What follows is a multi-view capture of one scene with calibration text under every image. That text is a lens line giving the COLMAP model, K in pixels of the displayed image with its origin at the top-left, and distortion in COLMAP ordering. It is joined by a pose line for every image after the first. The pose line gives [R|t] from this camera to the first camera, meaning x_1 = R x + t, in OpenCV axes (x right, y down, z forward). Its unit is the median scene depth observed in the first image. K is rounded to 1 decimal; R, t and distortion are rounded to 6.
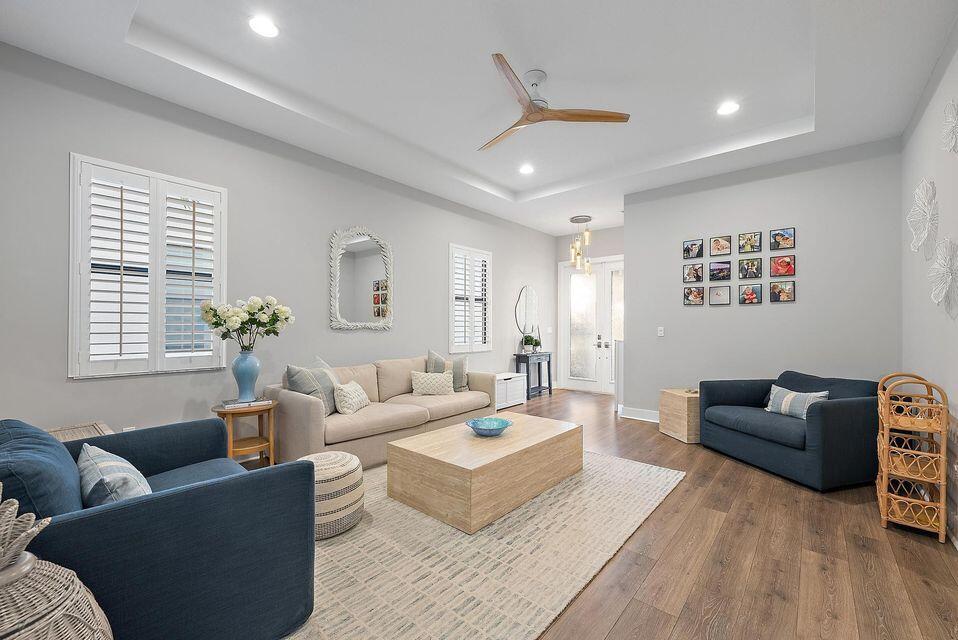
lens RADIAL K [[381.4, 0, 482.0], [0, 381.4, 319.2], [0, 0, 1]] dist [-0.000355, 0.000011]
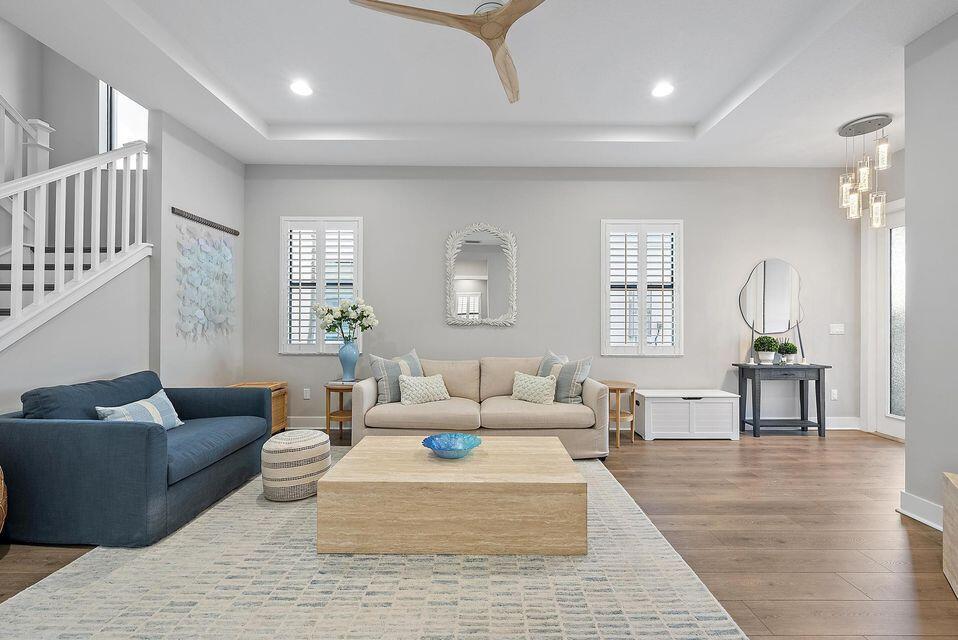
lens RADIAL K [[380.9, 0, 494.0], [0, 380.9, 317.3], [0, 0, 1]] dist [-0.004254, -0.000274]
pose [[0.663449, -0.012131, -0.748123, 0.581763], [0.014000, 0.999895, -0.003798, 0.012732], [0.748091, -0.007954, 0.663549, 0.456995]]
